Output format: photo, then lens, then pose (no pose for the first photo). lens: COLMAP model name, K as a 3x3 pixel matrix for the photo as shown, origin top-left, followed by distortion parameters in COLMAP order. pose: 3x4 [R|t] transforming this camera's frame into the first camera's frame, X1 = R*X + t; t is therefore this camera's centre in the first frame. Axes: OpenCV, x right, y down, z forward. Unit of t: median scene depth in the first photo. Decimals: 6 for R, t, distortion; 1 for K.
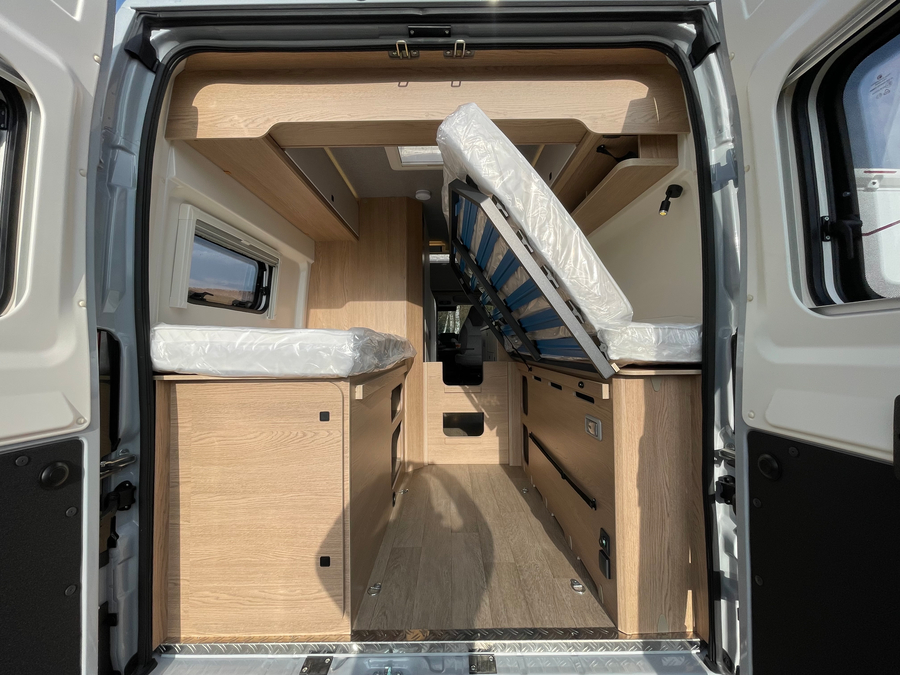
lens RADIAL K [[371.0, 0, 448.3], [0, 371.0, 331.5], [0, 0, 1]] dist [-0.002029, 0.000439]
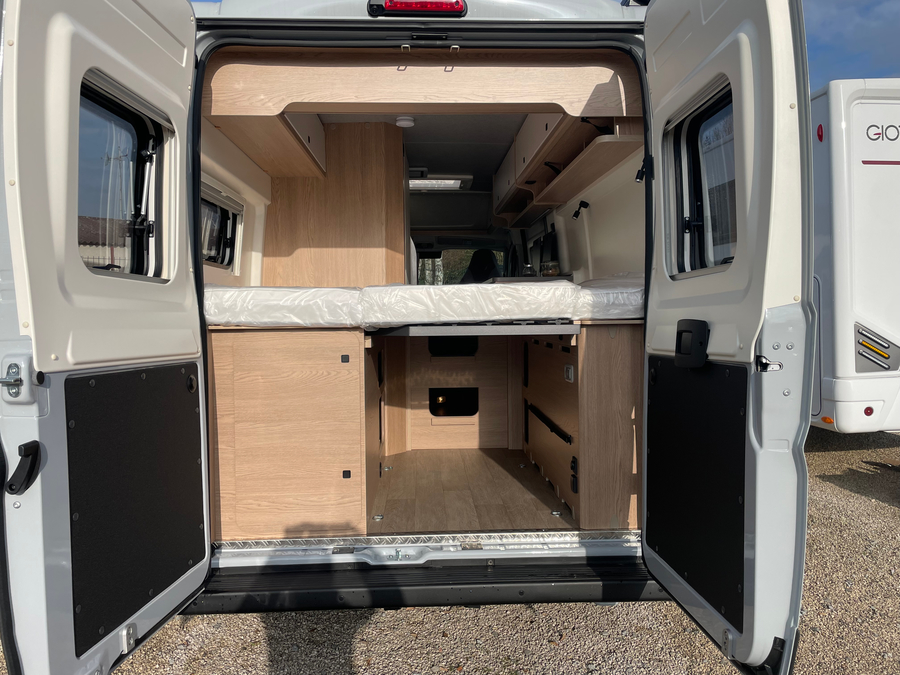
lens RADIAL K [[689.9, 0, 450.0], [0, 689.9, 333.4], [0, 0, 1]] dist [0.068795, 0.000022]
pose [[0.999117, -0.002684, 0.041928, -0.078339], [-0.000103, 0.997797, 0.066340, -0.008499], [-0.042014, -0.066286, 0.996916, -1.273384]]
